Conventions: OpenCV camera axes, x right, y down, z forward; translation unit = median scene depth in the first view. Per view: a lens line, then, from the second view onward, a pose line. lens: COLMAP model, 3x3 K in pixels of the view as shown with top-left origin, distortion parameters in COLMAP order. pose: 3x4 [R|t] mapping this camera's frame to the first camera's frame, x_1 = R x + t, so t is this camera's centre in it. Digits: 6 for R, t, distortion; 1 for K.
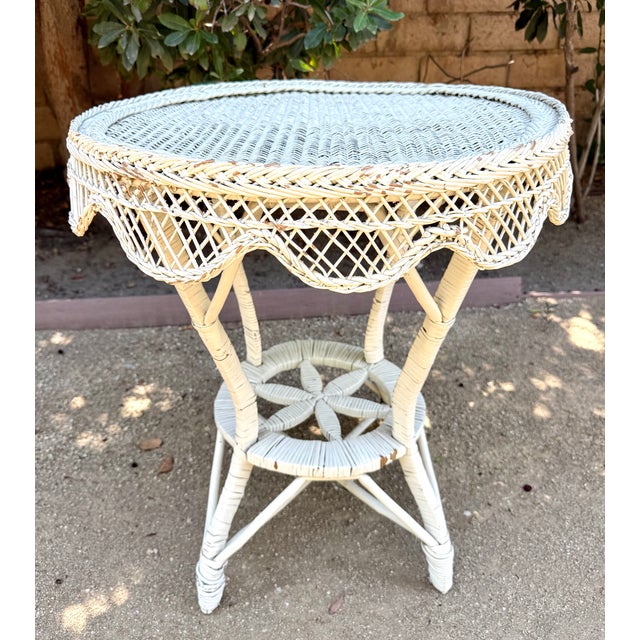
lens RADIAL K [[573.0, 0, 306.1], [0, 573.0, 305.6], [0, 0, 1]] dist [0.003339, -0.020012]
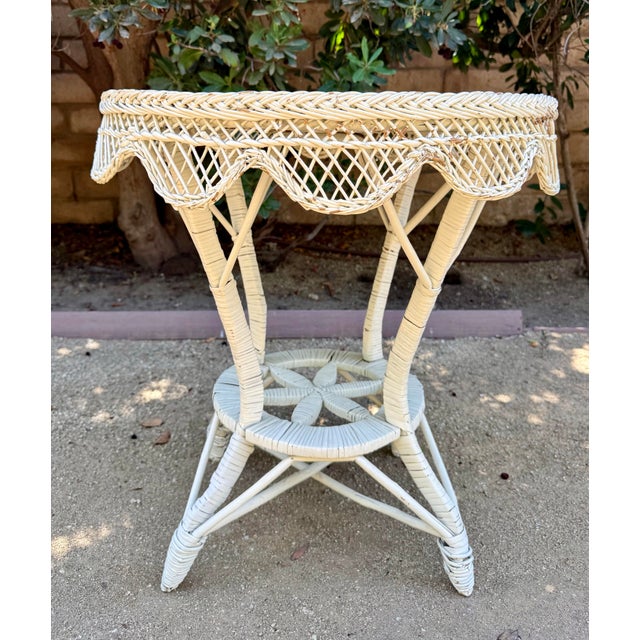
lens RADIAL K [[565.3, 0, 317.0], [0, 565.3, 259.3], [0, 0, 1]] dist [0.002436, -0.017618]
pose [[0.996927, 0.029002, -0.072772, 0.091599], [-0.045752, 0.969608, -0.240348, 0.160669], [0.063589, 0.242939, 0.967955, -0.072178]]
